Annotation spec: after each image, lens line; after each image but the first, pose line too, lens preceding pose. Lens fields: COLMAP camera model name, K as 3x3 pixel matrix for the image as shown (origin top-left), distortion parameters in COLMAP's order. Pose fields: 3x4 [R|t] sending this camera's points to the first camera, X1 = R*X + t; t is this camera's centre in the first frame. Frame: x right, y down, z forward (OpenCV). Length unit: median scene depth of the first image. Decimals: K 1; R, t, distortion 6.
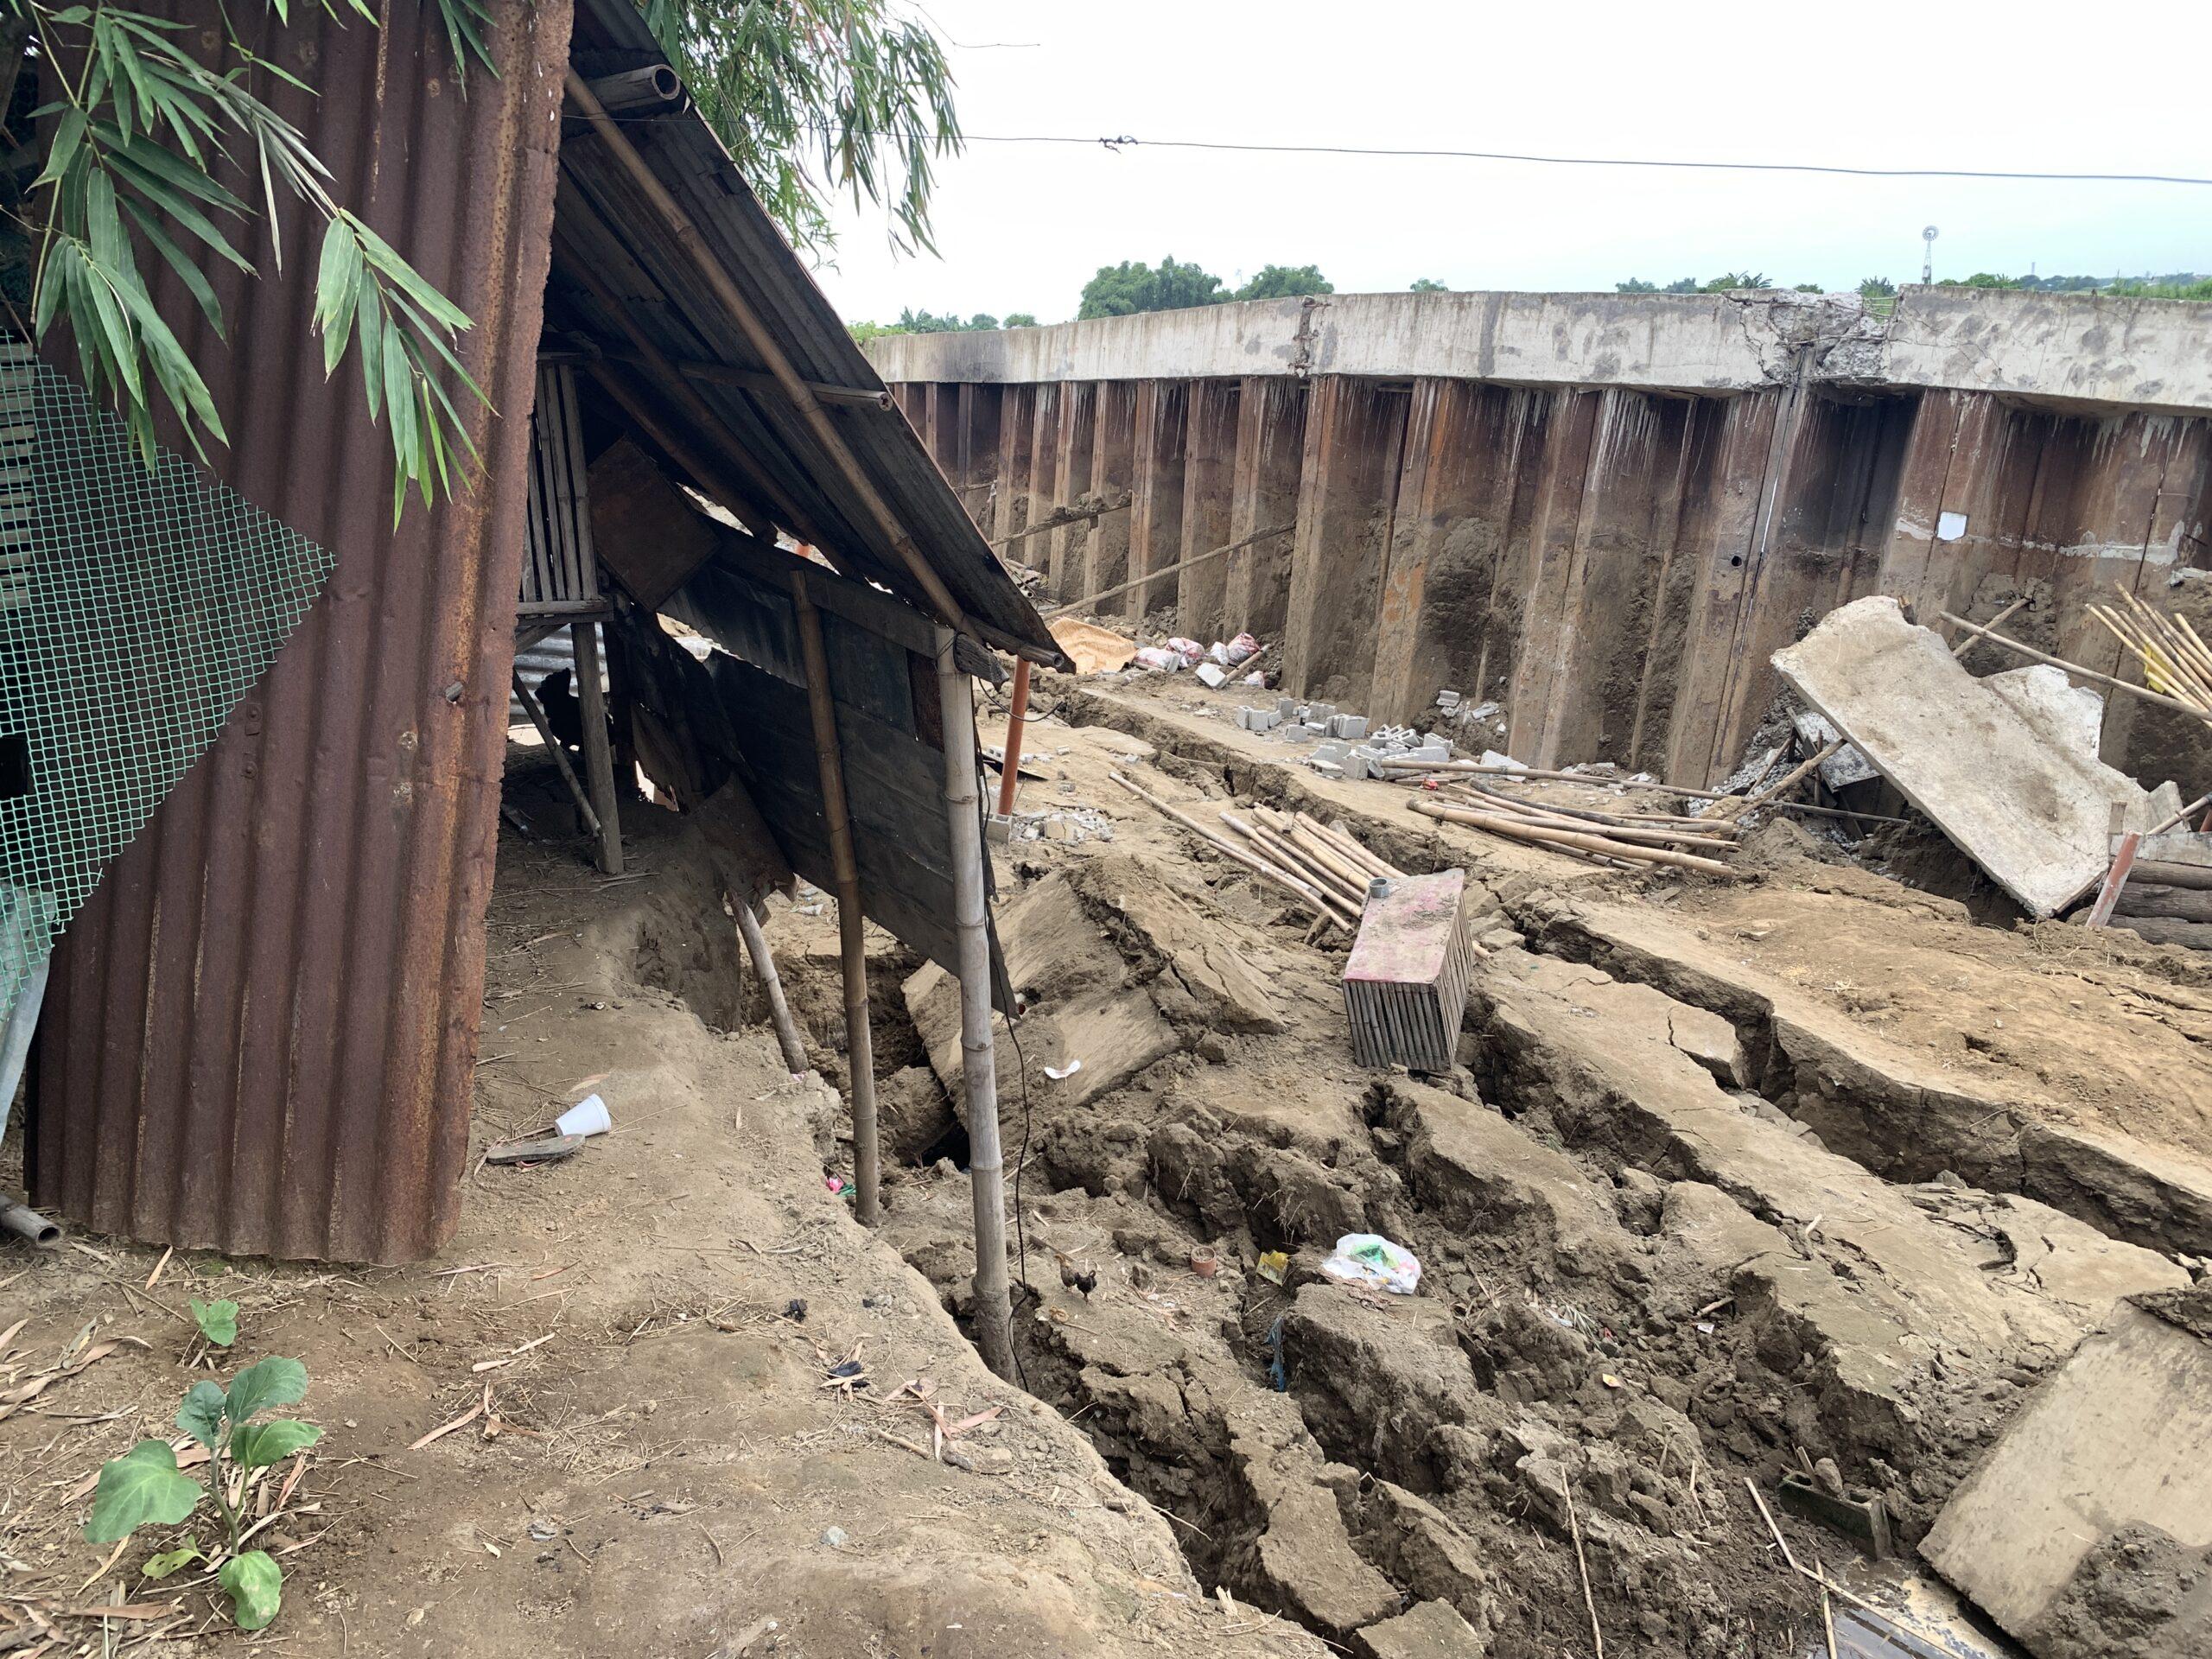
lens RADIAL K [[1662.1, 0, 1093.5], [0, 1662.1, 820.1], [0, 0, 1]] dist [0.022465, -0.040797]
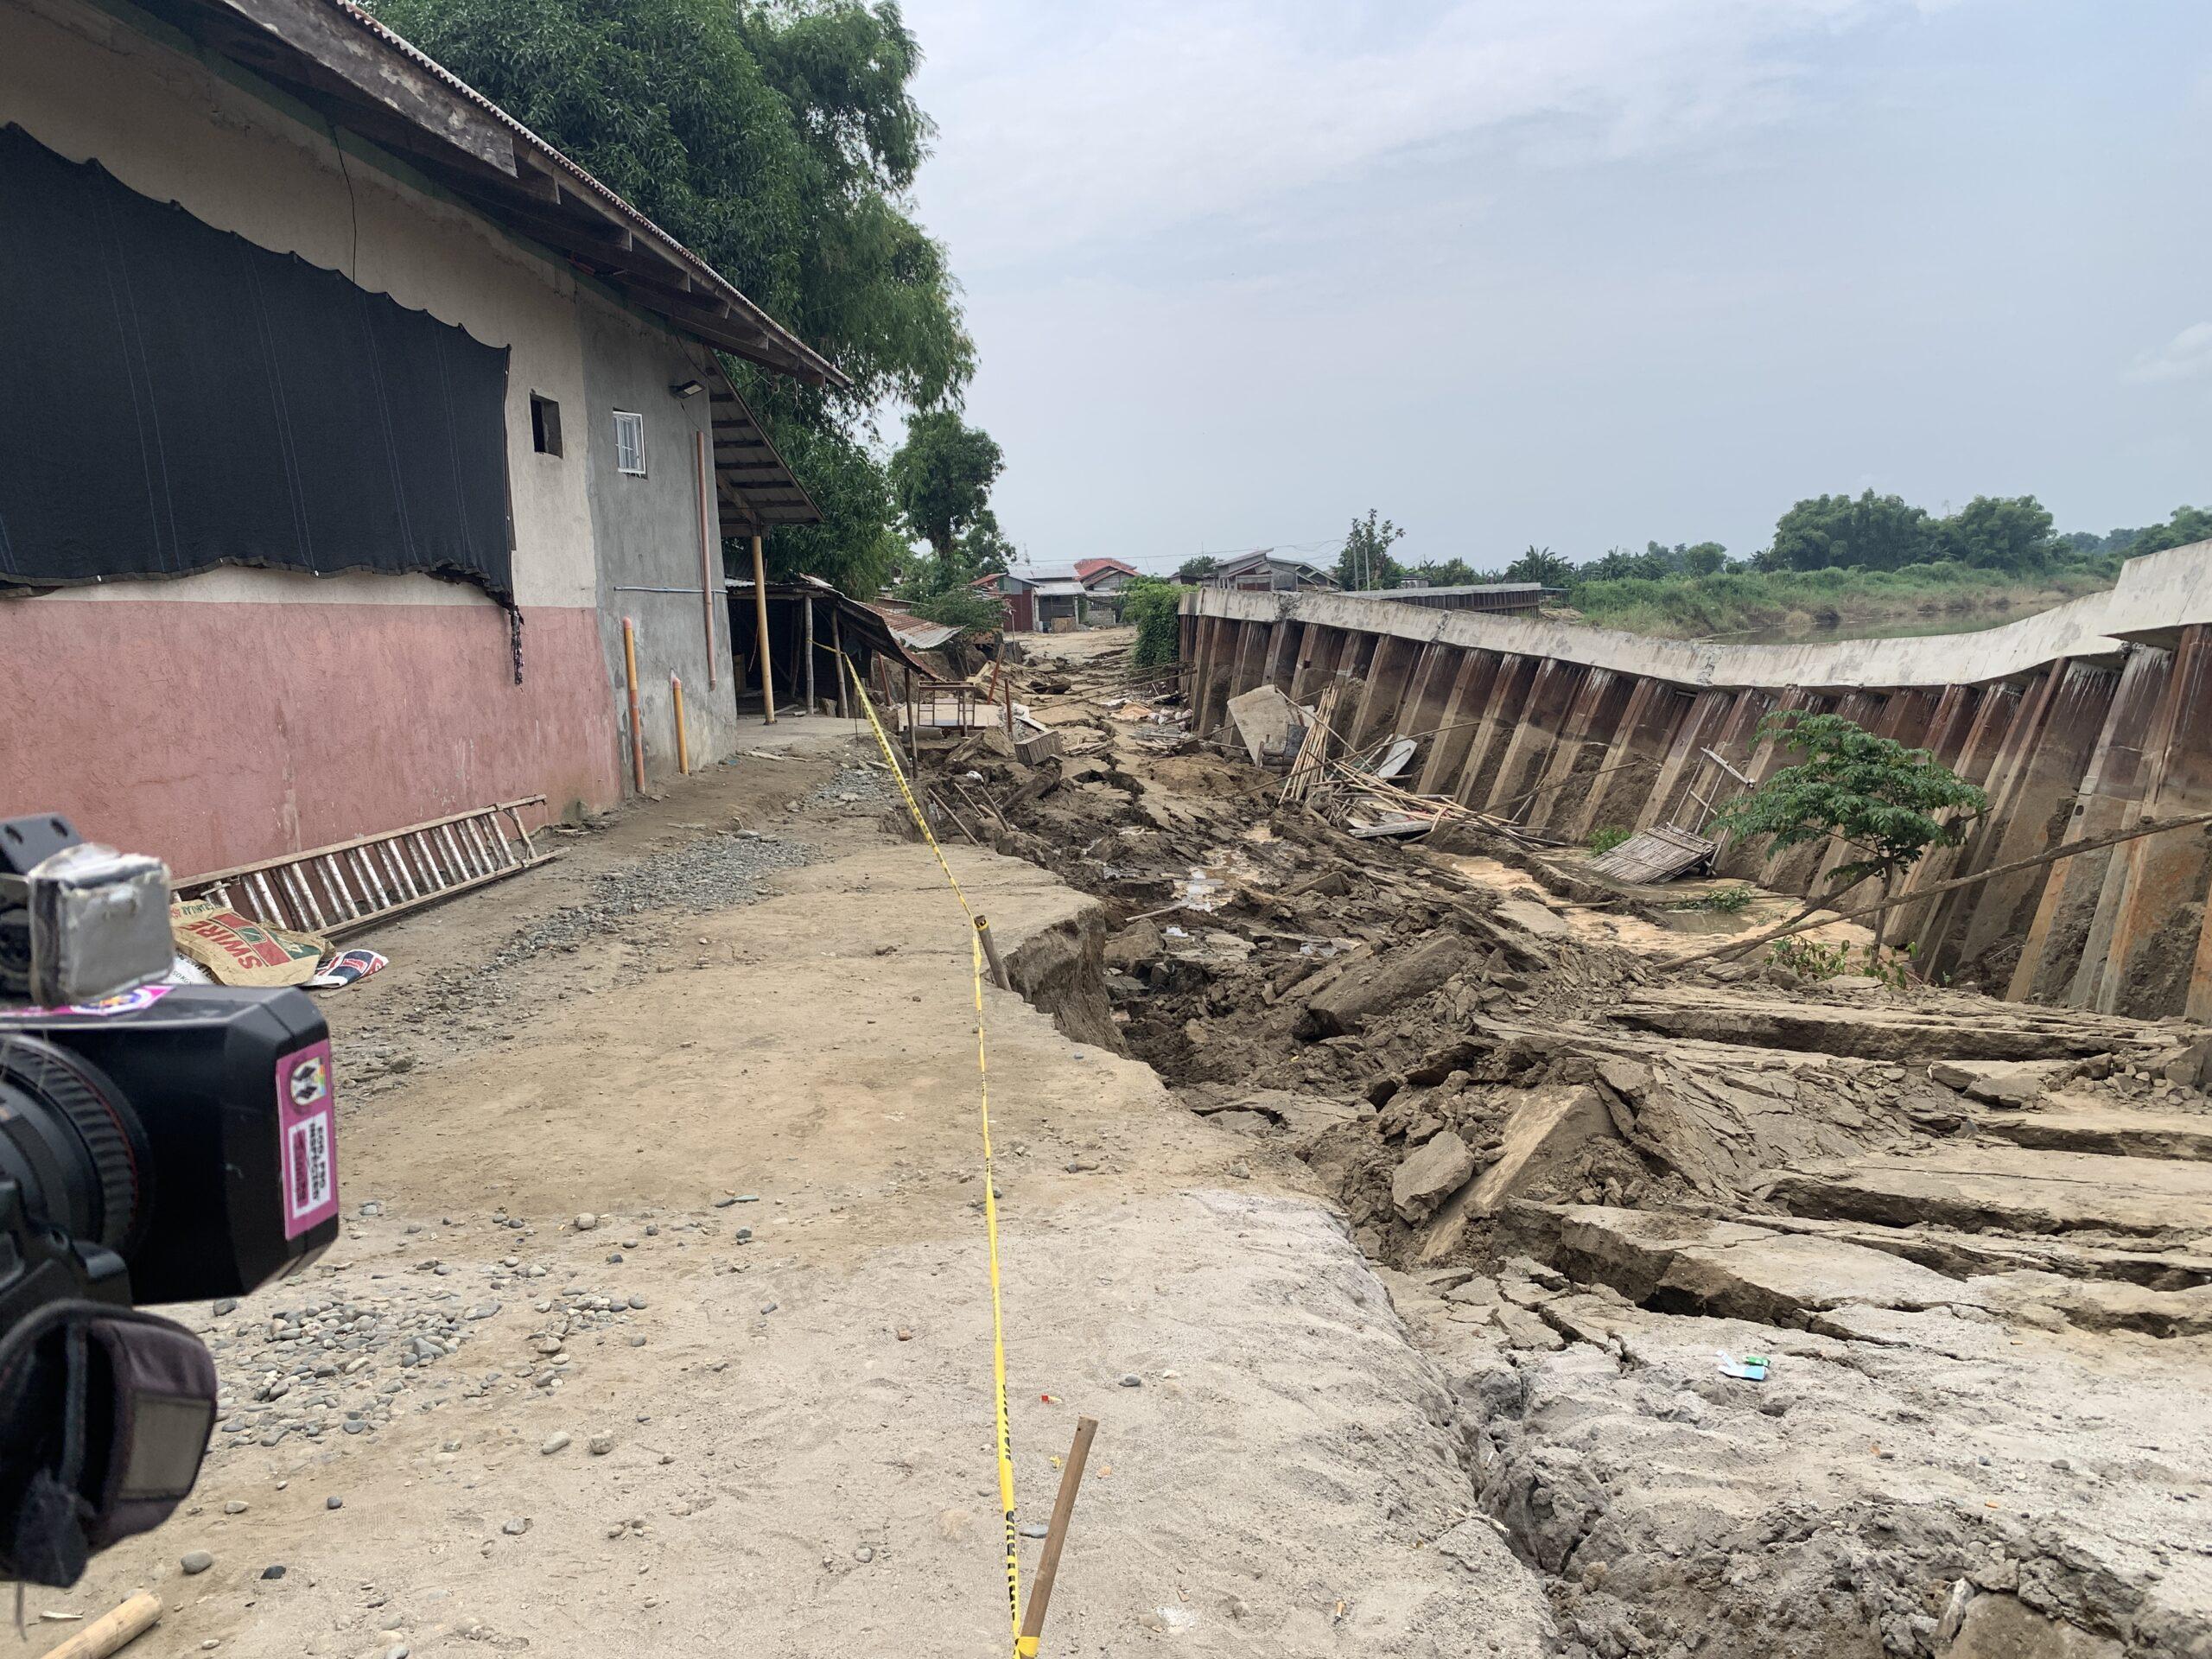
lens RADIAL K [[1662.1, 0, 1087.0], [0, 1662.1, 825.7], [0, 0, 1]] dist [0.022465, -0.040797]
pose [[0.903616, 0.064197, -0.423506, 1.357796], [-0.116867, 0.988144, -0.099565, 0.445219], [0.412093, 0.139462, 0.900405, -1.798168]]
